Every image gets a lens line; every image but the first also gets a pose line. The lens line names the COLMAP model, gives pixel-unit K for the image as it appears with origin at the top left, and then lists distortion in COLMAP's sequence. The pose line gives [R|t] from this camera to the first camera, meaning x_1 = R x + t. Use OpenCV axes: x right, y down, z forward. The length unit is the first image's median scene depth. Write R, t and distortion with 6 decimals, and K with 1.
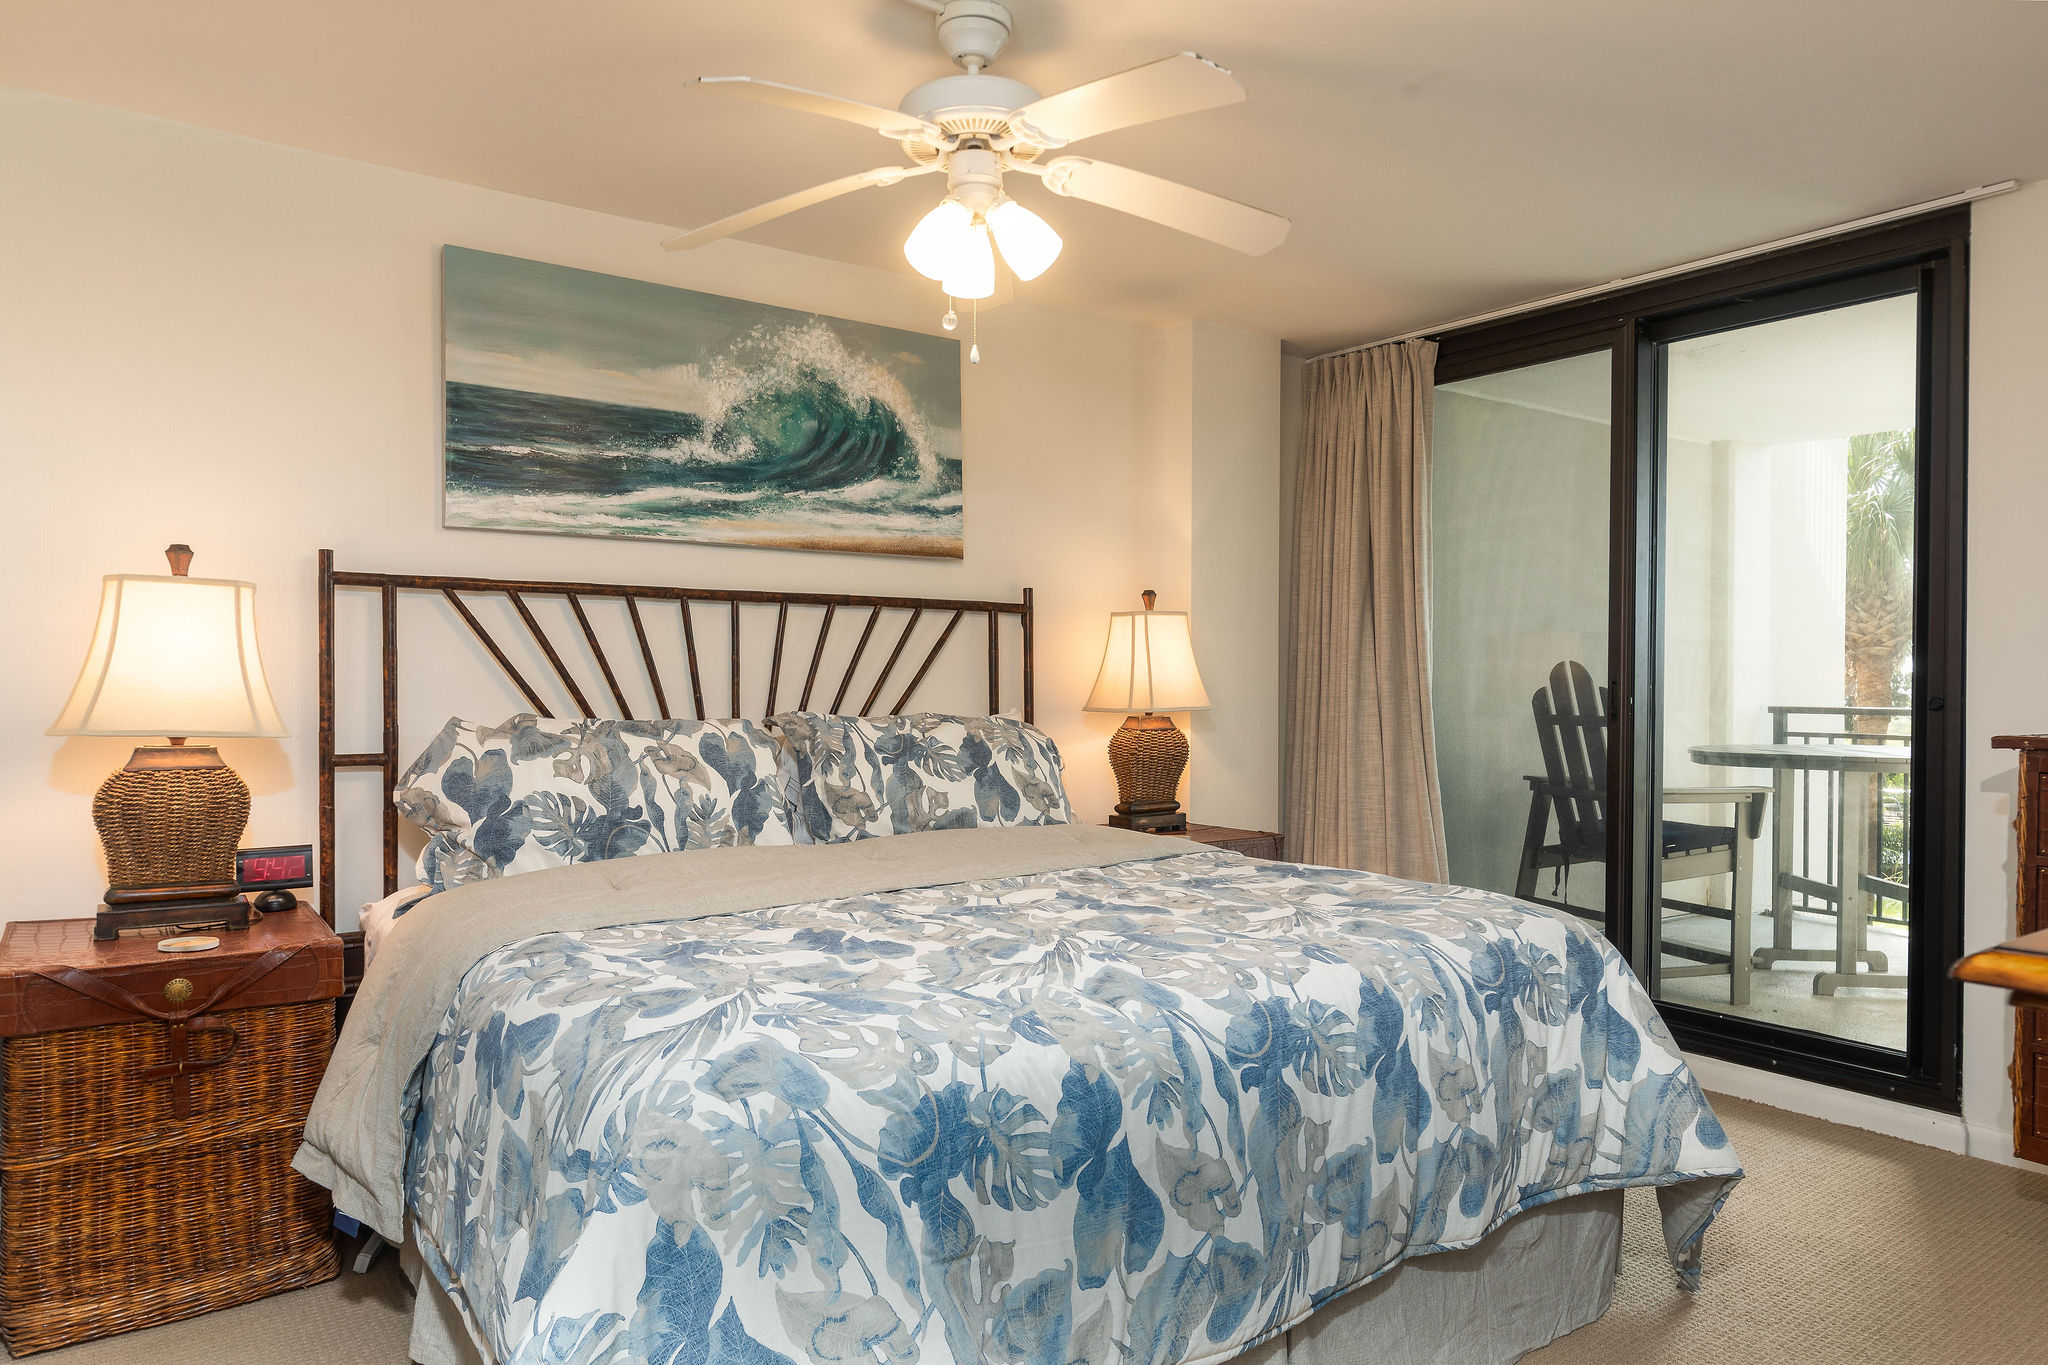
lens RADIAL K [[1296.4, 0, 1021.5], [0, 1296.4, 683.0], [0, 0, 1]] dist [-0.002119, -0.000472]
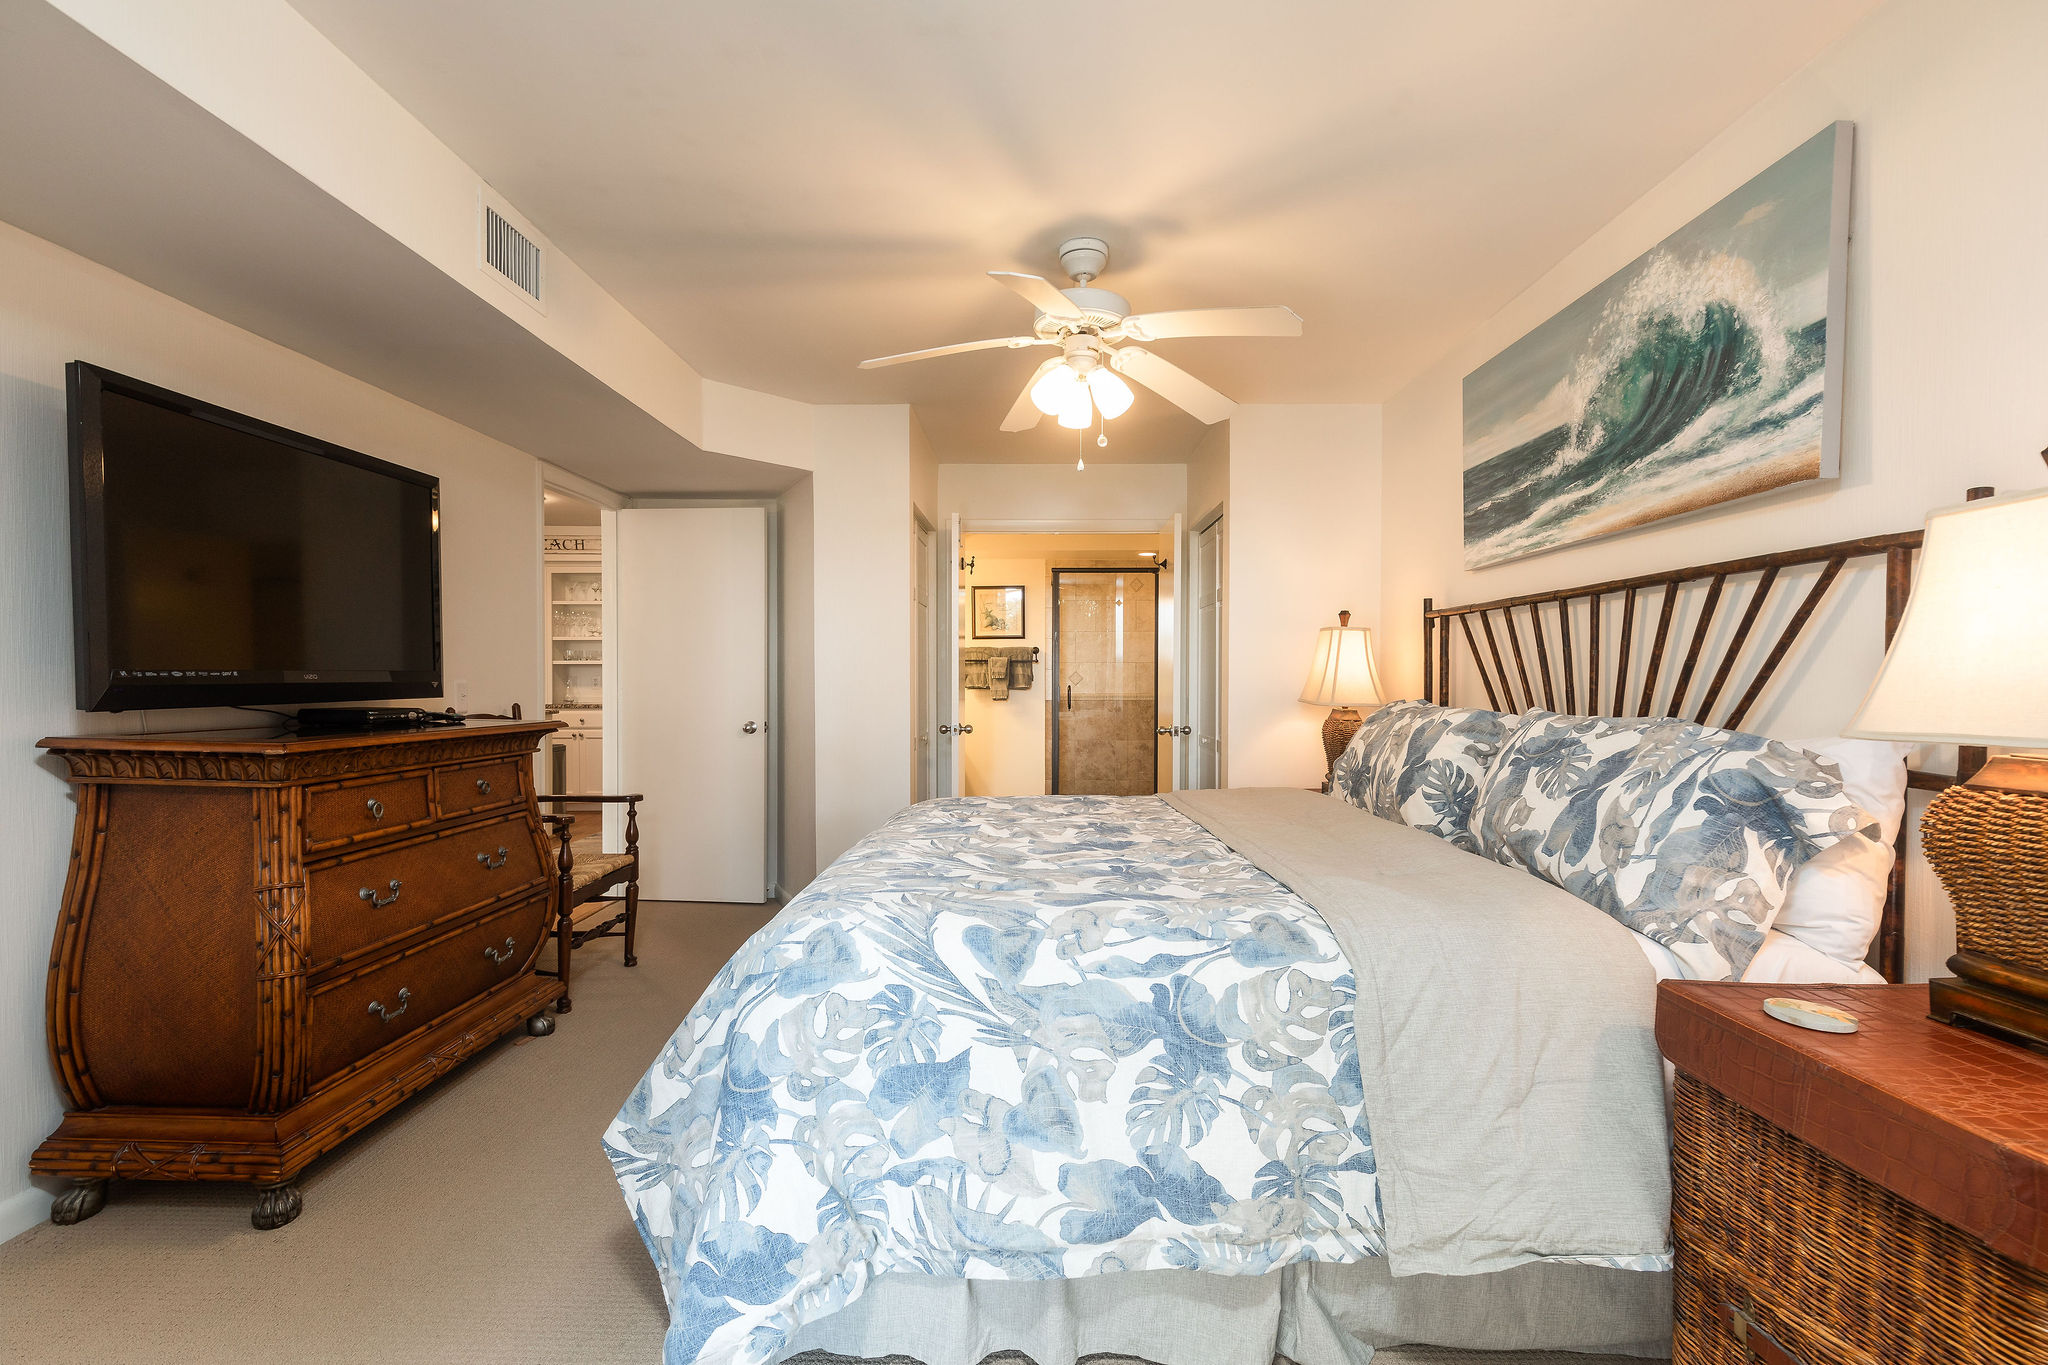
lens RADIAL K [[945.5, 0, 1019.4], [0, 945.5, 684.1], [0, 0, 1]] dist [0.000842, 0.000047]
pose [[-0.605019, -0.006014, -0.796188, 0.583888], [-0.014731, 0.999885, 0.003641, 0.007334], [0.796074, 0.013931, -0.605038, 1.039655]]
